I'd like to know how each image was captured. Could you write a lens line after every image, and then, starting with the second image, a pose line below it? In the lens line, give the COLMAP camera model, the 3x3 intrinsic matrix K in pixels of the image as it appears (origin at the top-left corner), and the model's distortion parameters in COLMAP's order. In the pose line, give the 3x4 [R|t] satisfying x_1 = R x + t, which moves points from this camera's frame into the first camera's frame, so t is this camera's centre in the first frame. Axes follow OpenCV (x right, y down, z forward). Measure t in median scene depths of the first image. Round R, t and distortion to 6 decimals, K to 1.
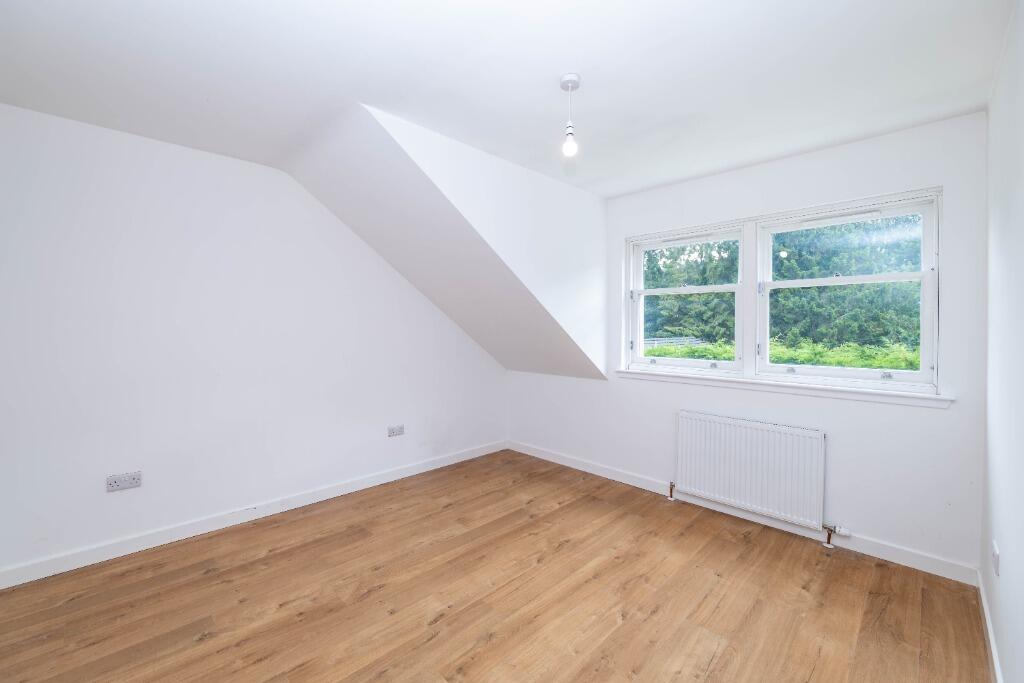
lens RADIAL K [[431.1, 0, 491.3], [0, 431.1, 328.0], [0, 0, 1]] dist [0.000671, 0.000070]
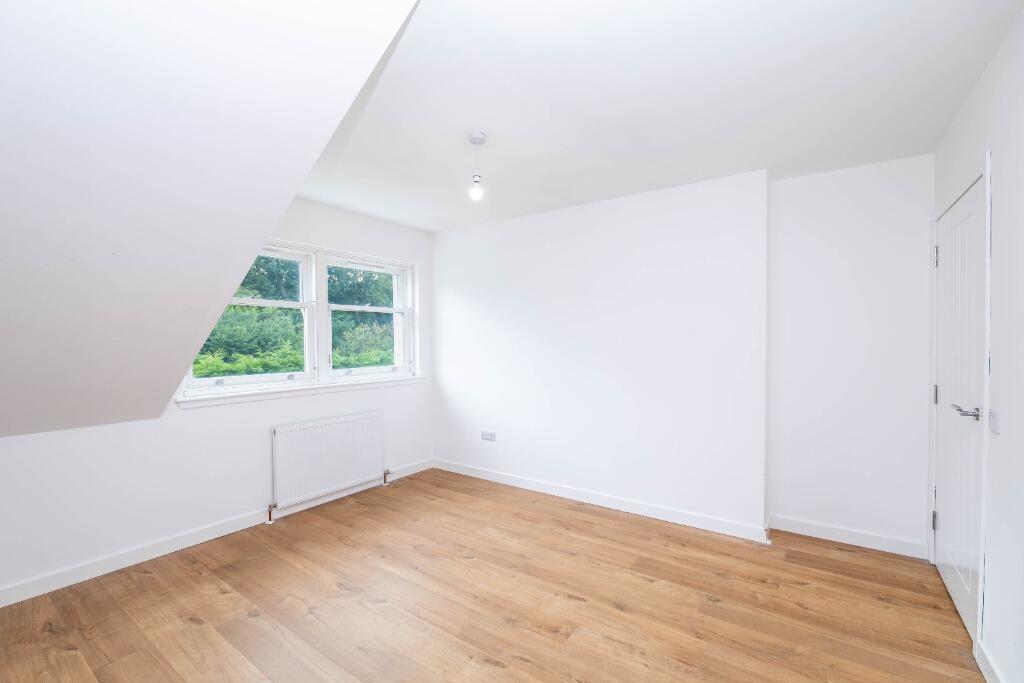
lens RADIAL K [[431.1, 0, 491.3], [0, 431.1, 328.0], [0, 0, 1]] dist [0.000671, 0.000070]
pose [[-0.159306, 0.028438, 0.986820, -0.753272], [0.009956, 0.999580, -0.027198, 0.000714], [-0.987179, 0.005492, -0.159522, 0.835225]]
